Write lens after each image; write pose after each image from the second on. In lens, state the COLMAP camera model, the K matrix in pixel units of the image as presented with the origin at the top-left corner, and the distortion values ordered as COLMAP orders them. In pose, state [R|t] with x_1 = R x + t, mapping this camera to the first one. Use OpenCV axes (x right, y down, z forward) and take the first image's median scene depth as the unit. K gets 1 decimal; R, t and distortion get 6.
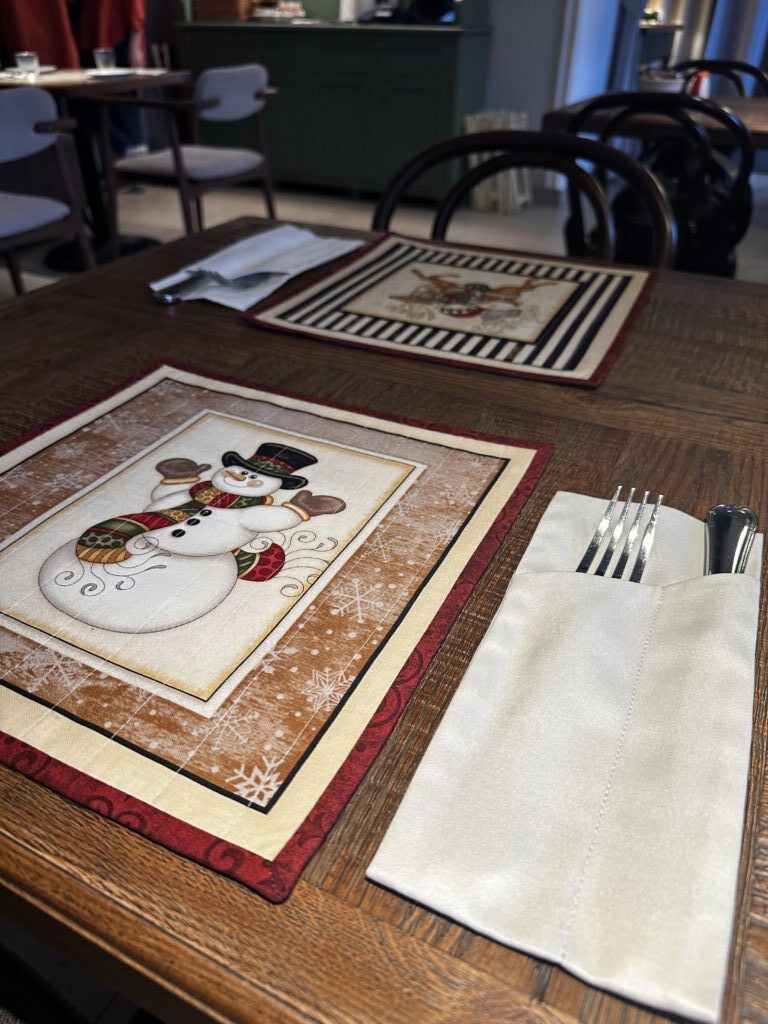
lens RADIAL K [[726.9, 0, 384.6], [0, 726.9, 489.8], [0, 0, 1]] dist [-0.010583, -0.002292]
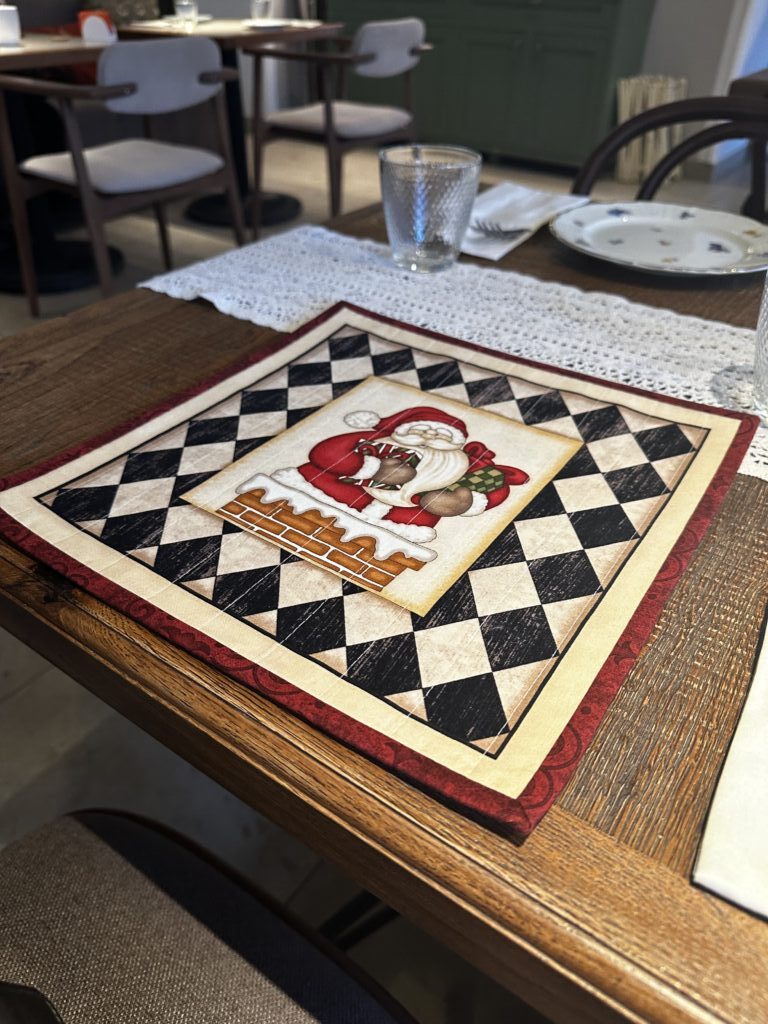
lens RADIAL K [[726.9, 0, 384.6], [0, 726.9, 489.8], [0, 0, 1]] dist [-0.010583, -0.002292]
pose [[0.991137, 0.086458, -0.100856, -0.141963], [-0.081908, 0.995463, 0.048426, -0.003008], [0.104586, -0.039736, 0.993722, 0.011212]]
